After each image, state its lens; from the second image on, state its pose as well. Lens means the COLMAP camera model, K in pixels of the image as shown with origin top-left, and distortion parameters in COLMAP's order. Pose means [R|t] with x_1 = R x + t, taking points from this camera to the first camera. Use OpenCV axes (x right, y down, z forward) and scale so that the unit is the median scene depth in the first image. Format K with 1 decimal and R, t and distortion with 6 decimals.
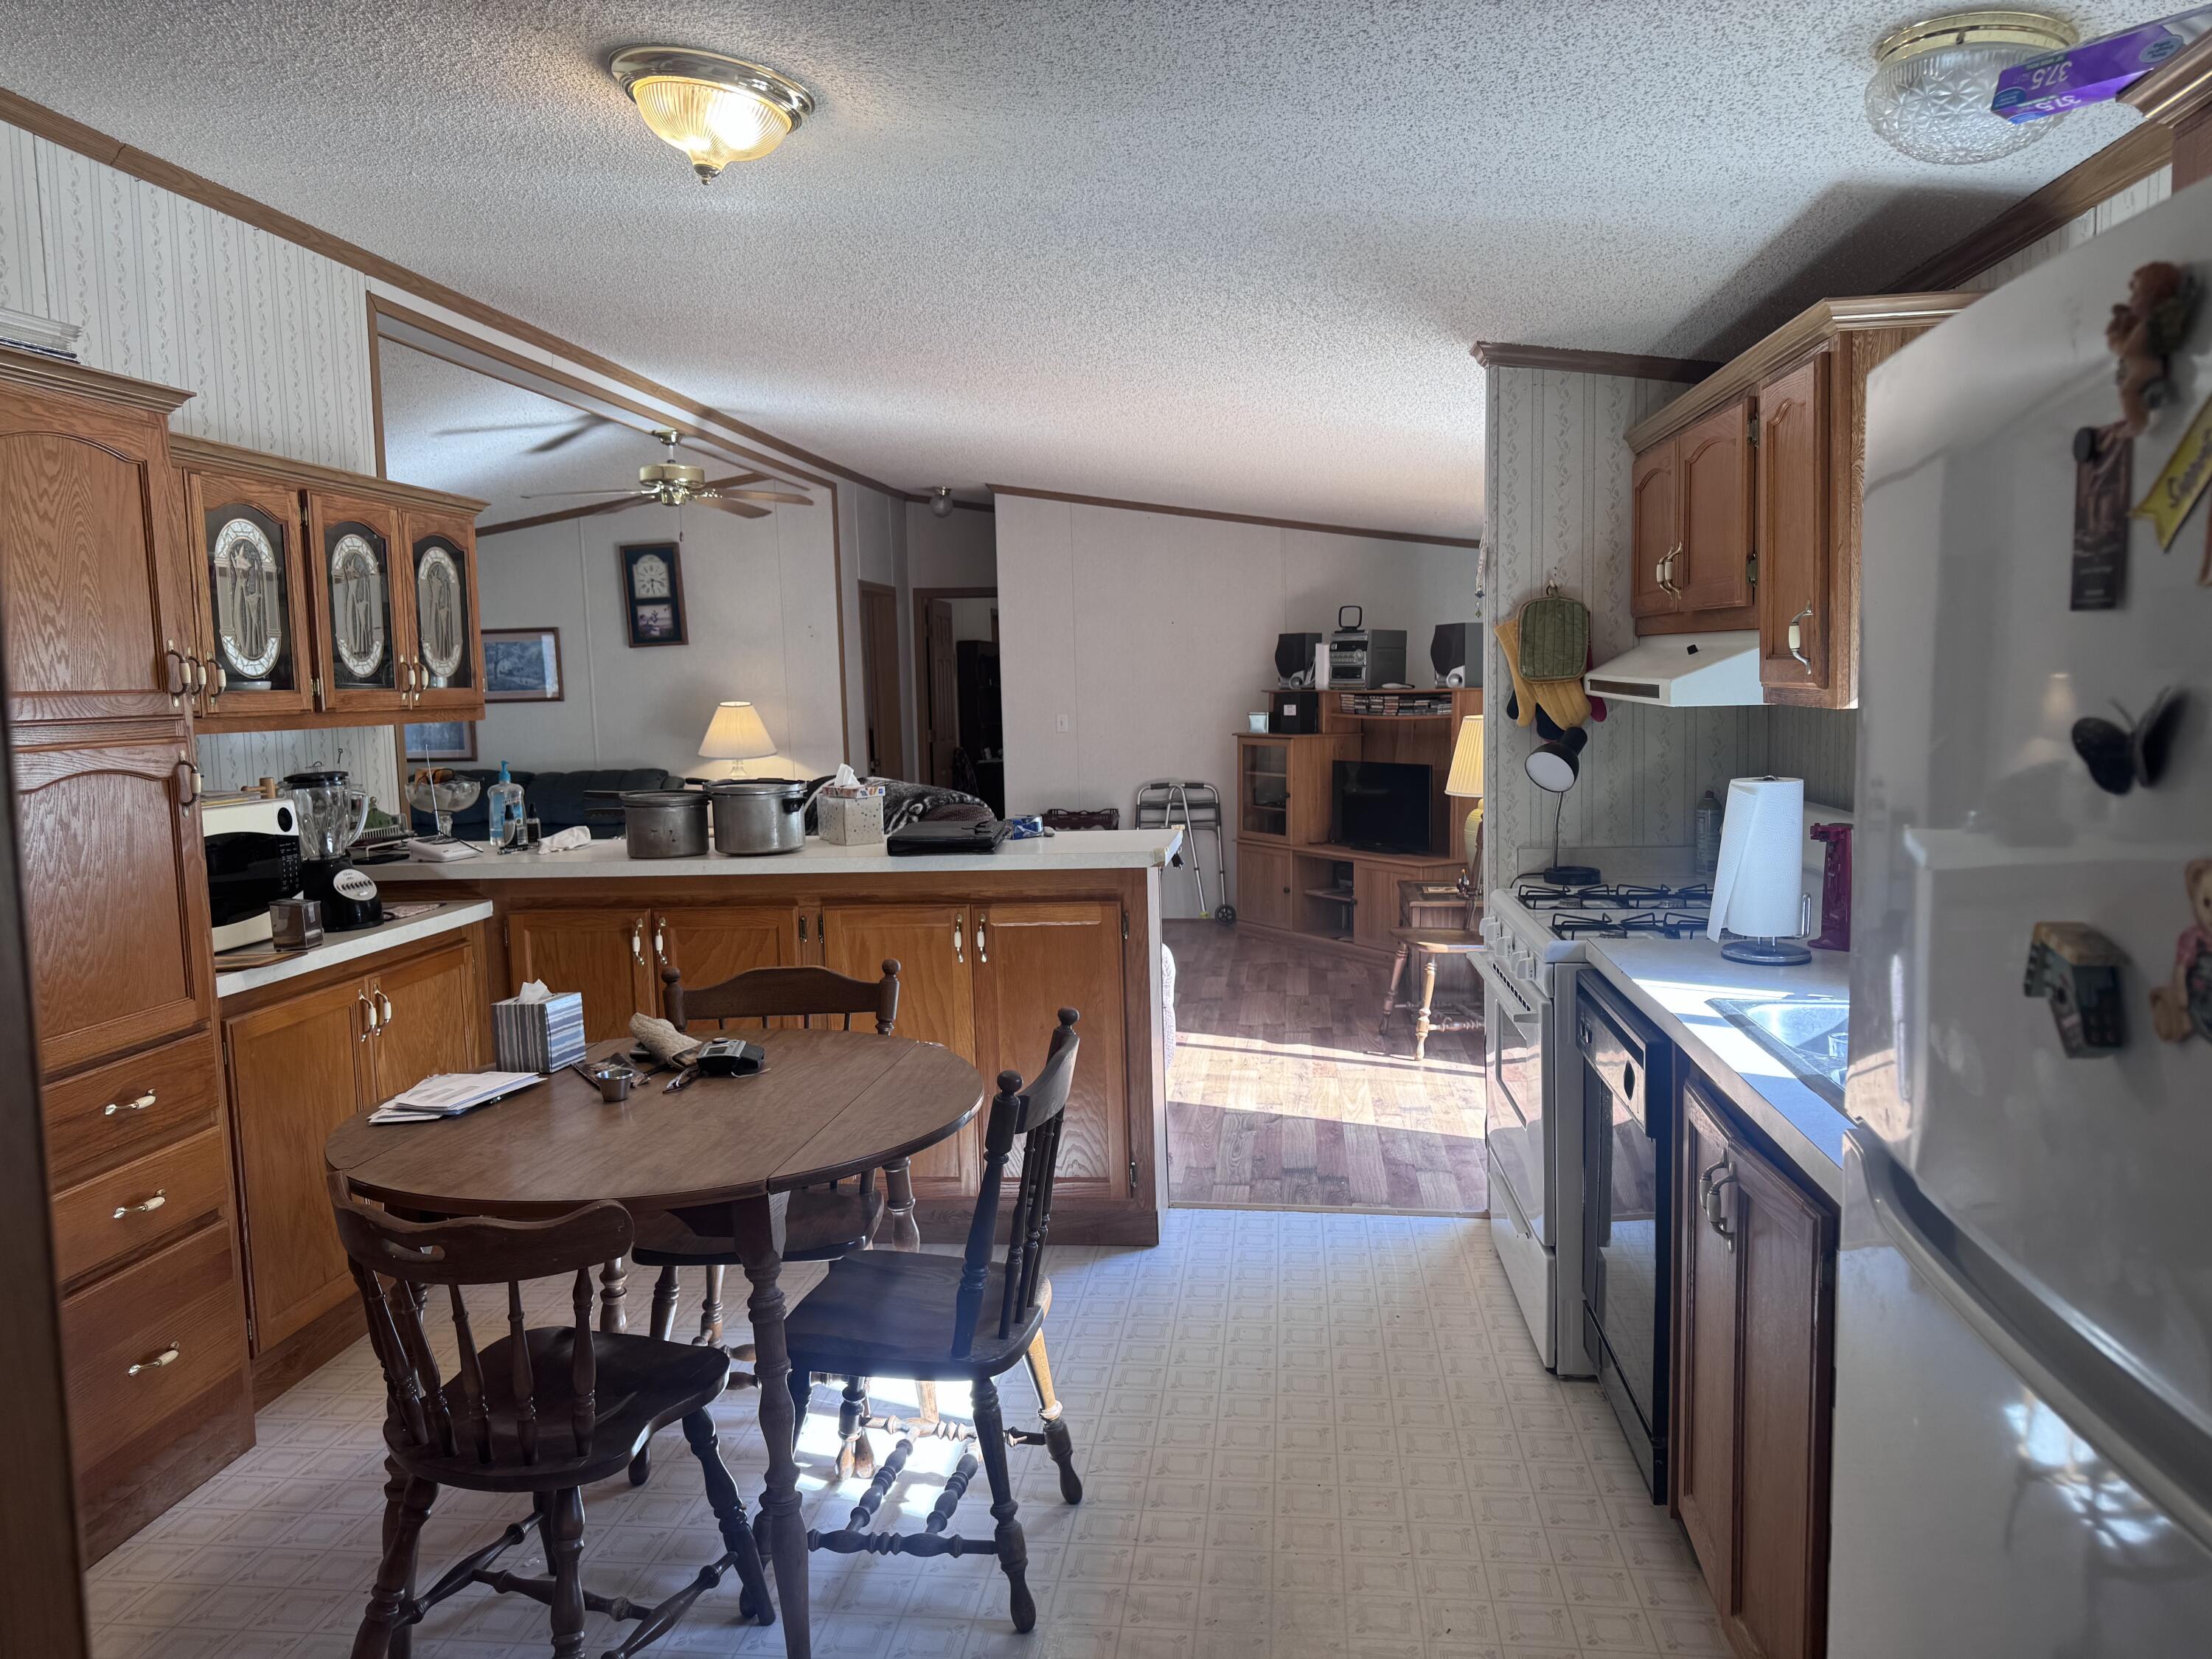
lens RADIAL K [[1552.4, 0, 1108.8], [0, 1552.4, 824.7], [0, 0, 1]] dist [0.013591, 0.000179]
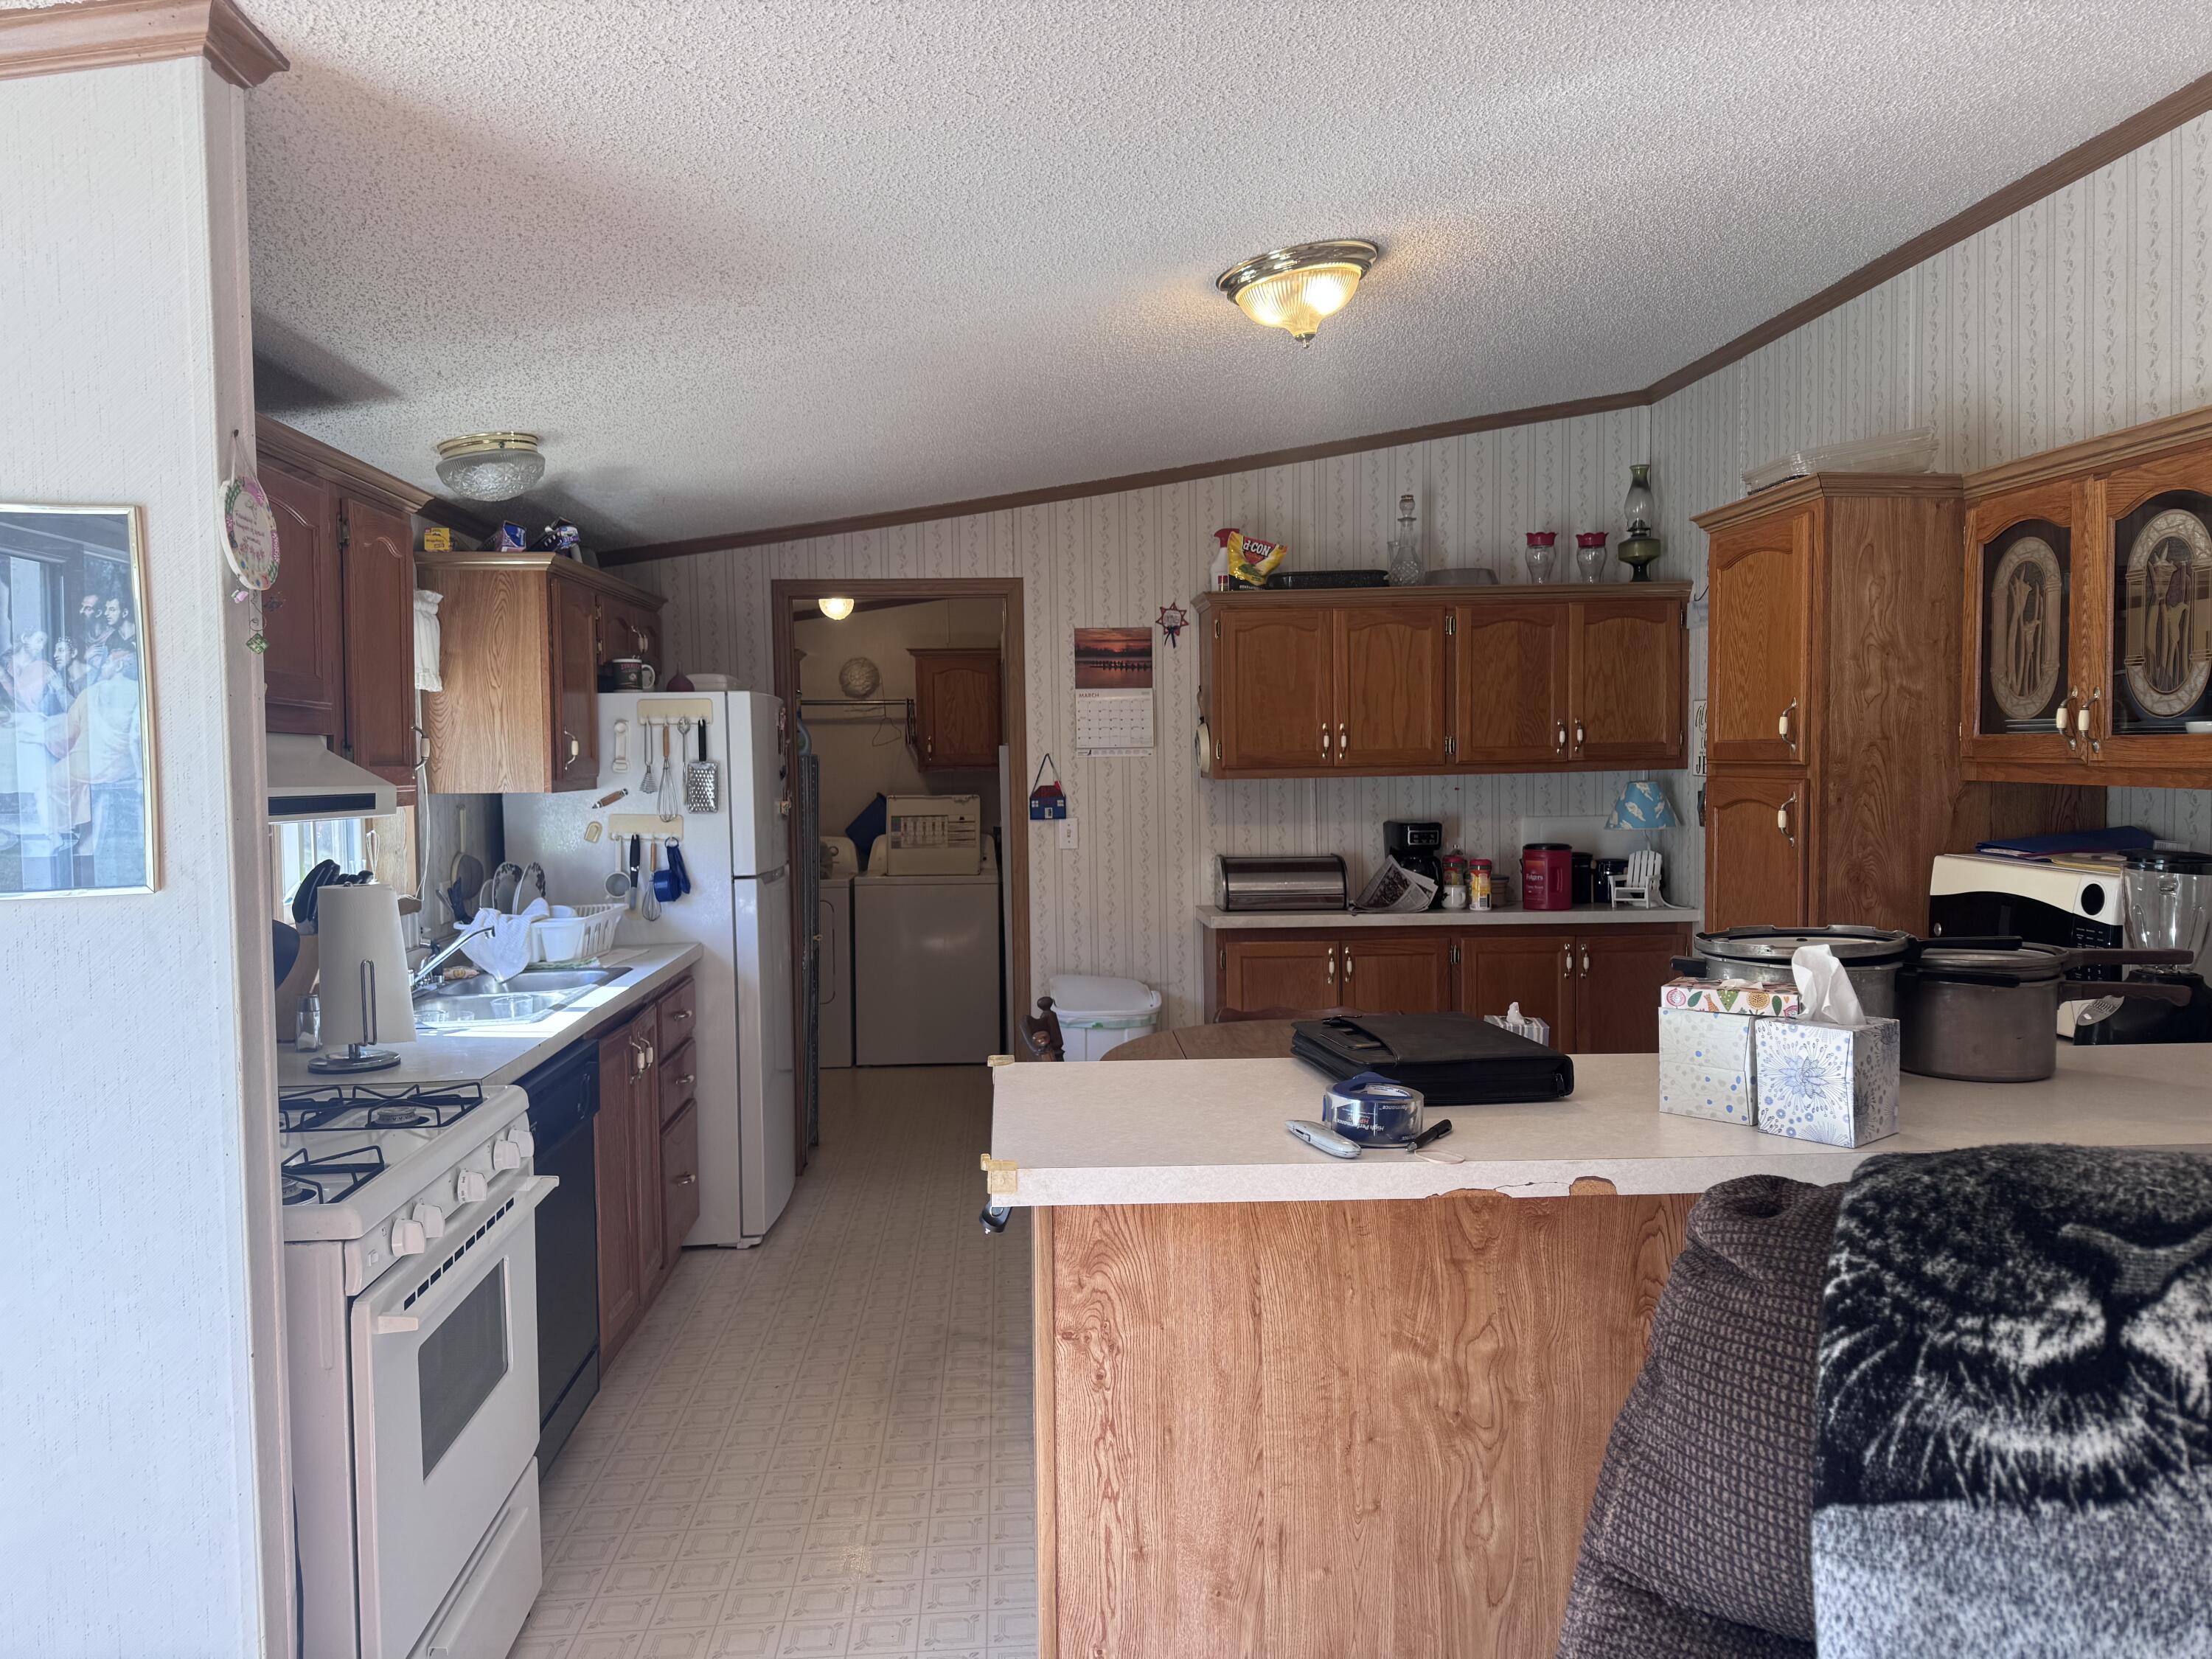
lens RADIAL K [[1552.4, 0, 1099.7], [0, 1552.4, 831.5], [0, 0, 1]] dist [0.013591, 0.000179]
pose [[-0.980752, 0.049411, -0.188903, 0.113186], [0.020407, 0.988092, 0.152504, -0.168609], [0.194189, 0.145714, -0.970082, 1.669766]]
